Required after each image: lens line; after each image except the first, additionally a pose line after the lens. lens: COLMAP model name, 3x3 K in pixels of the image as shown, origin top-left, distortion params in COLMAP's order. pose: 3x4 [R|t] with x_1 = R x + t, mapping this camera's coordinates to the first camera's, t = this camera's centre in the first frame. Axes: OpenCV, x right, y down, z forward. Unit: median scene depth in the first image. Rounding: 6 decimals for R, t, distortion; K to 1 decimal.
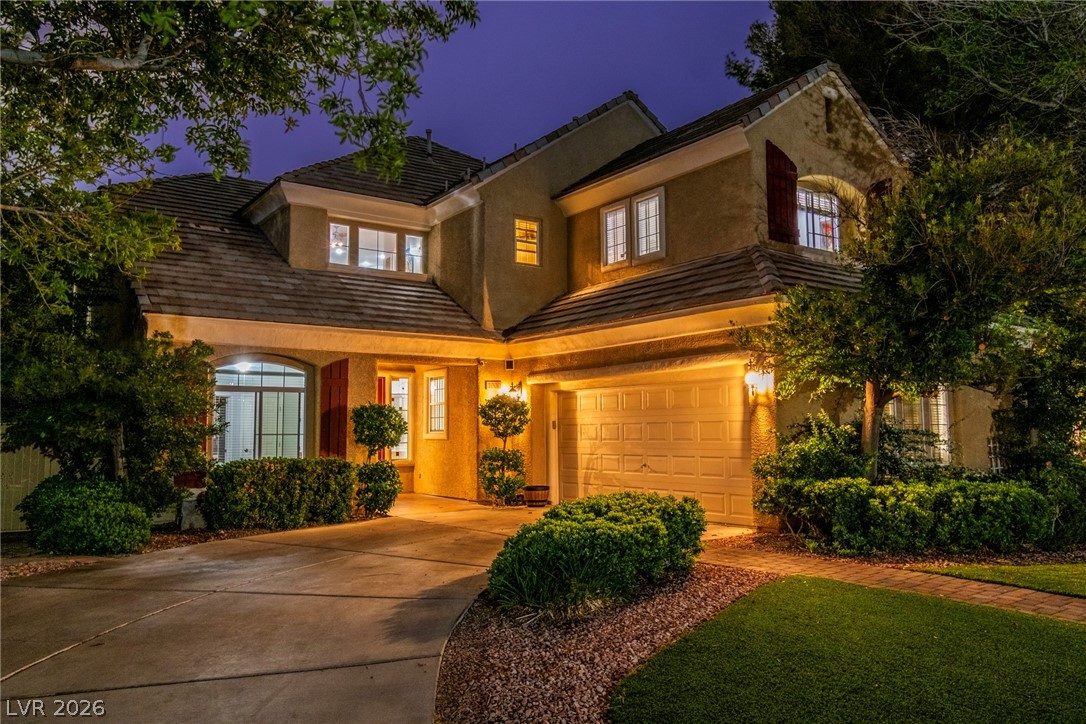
lens RADIAL K [[822.4, 0, 542.6], [0, 822.4, 360.9], [0, 0, 1]] dist [0.027637, -0.001986]
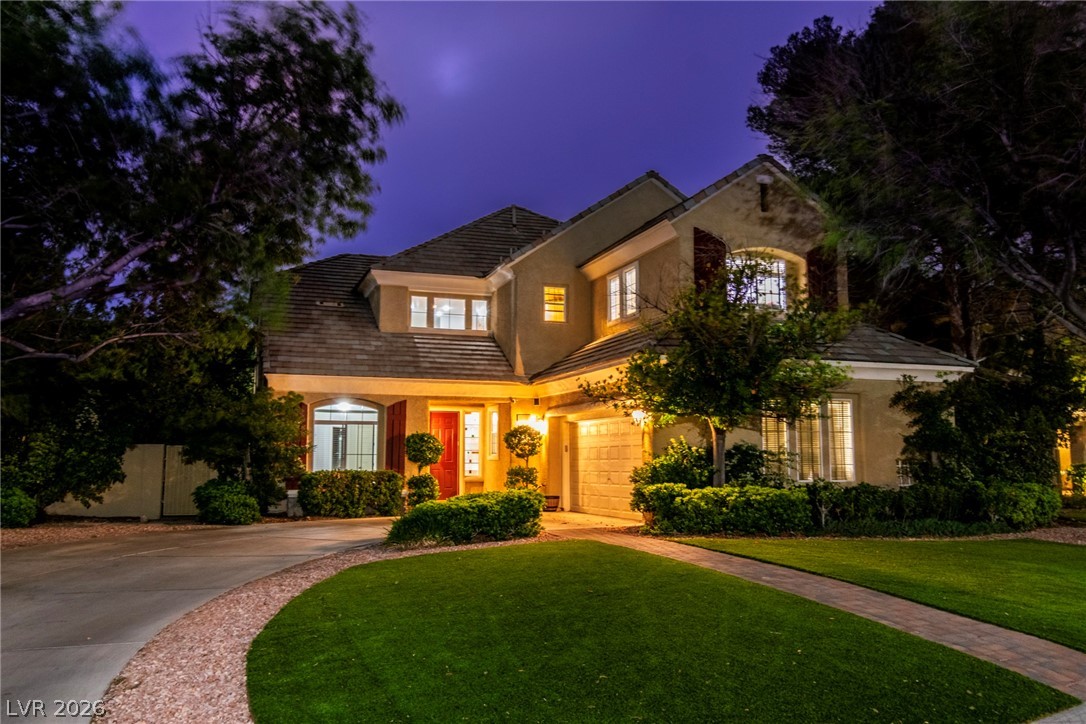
lens RADIAL K [[920.9, 0, 544.3], [0, 920.9, 364.6], [0, 0, 1]] dist [0.045920, -0.000471]
pose [[0.960038, -0.023699, -0.278865, 0.402238], [0.018031, 0.999576, -0.022872, -0.021677], [0.279289, 0.016929, 0.960058, -0.407125]]
